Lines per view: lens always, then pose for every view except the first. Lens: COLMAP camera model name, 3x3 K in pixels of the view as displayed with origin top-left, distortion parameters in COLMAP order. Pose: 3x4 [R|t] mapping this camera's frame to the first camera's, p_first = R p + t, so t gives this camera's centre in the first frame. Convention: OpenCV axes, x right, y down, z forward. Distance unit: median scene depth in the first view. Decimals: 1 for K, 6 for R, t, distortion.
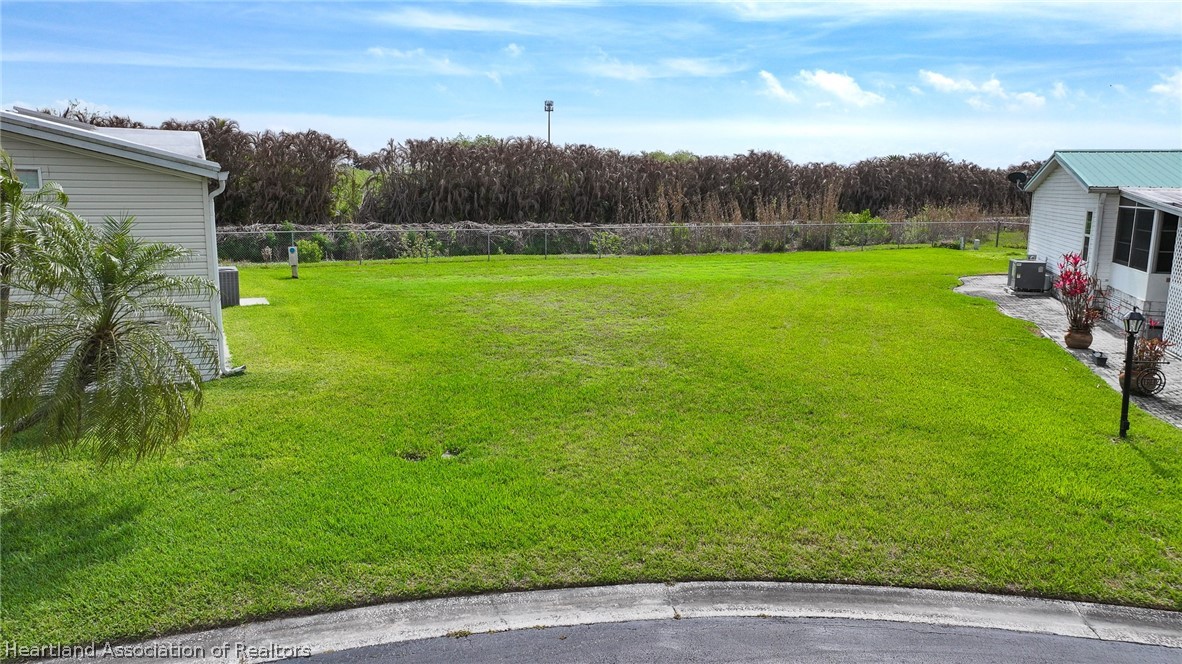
lens RADIAL K [[833.4, 0, 595.3], [0, 833.4, 349.1], [0, 0, 1]] dist [0.001171, 0.007214]
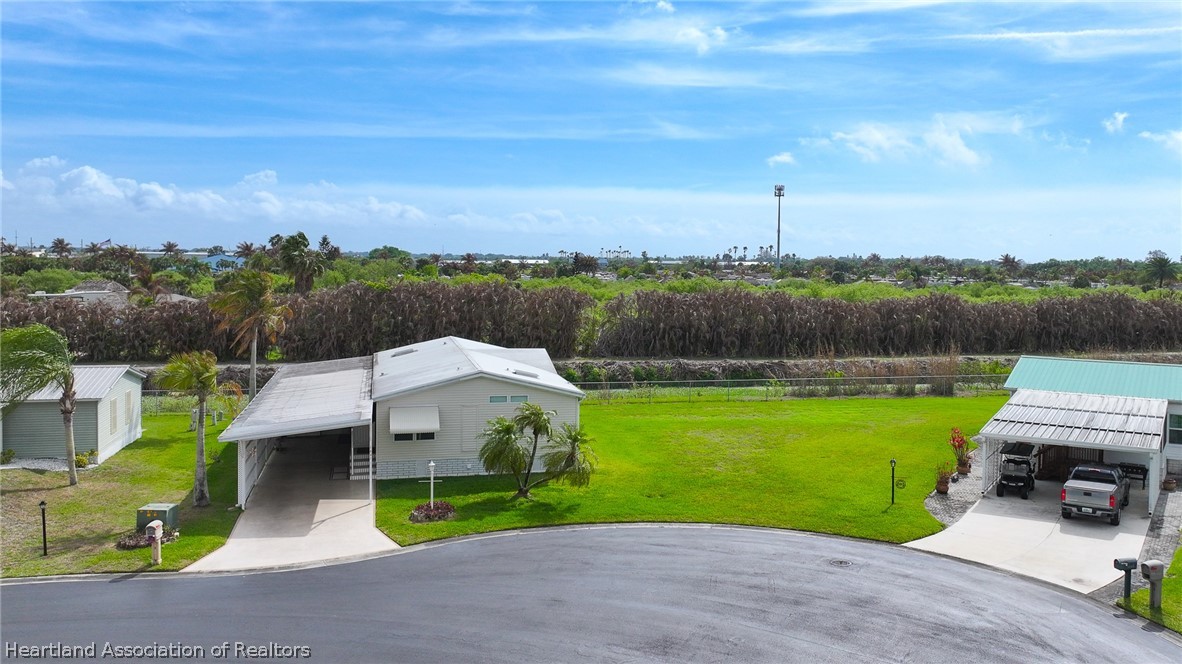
lens RADIAL K [[833.4, 0, 595.3], [0, 833.4, 349.1], [0, 0, 1]] dist [0.001171, 0.007214]
pose [[0.967062, 0.007840, -0.254419, 0.044621], [-0.040574, 0.991493, -0.123671, -0.003128], [0.251285, 0.129920, 0.959154, -0.250540]]
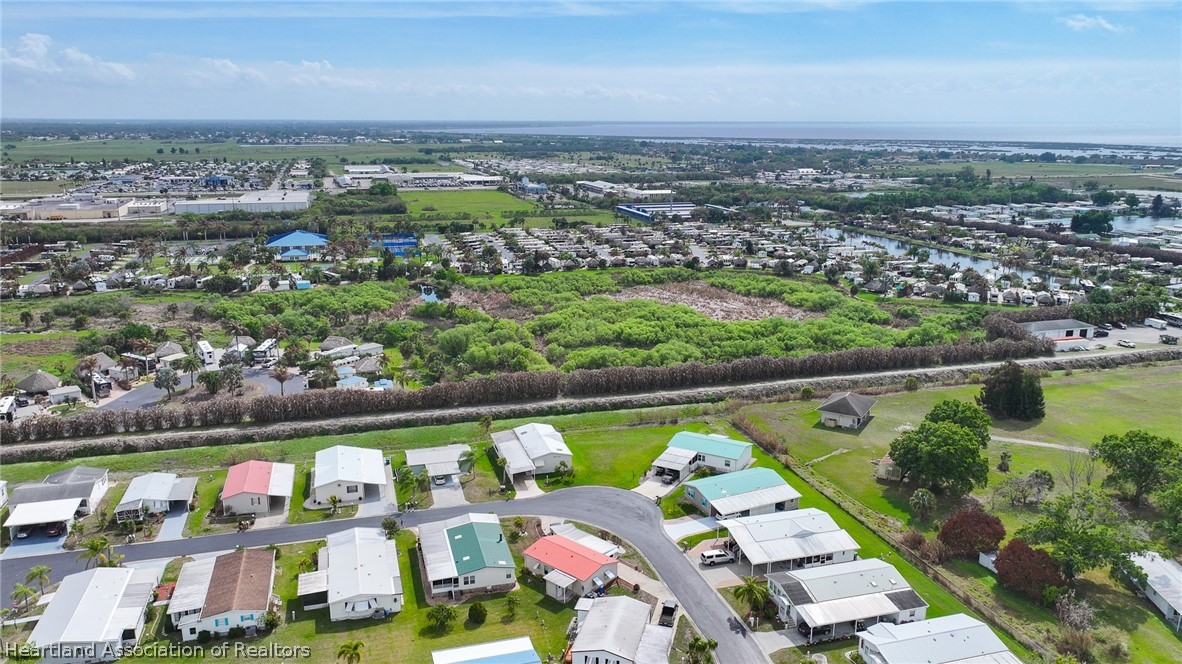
lens RADIAL K [[833.4, 0, 595.3], [0, 833.4, 349.1], [0, 0, 1]] dist [0.001171, 0.007214]
pose [[0.985408, 0.068073, -0.156002, 0.424464], [-0.051187, 0.992633, 0.109813, -0.817328], [0.162328, -0.100226, 0.981633, -2.715154]]
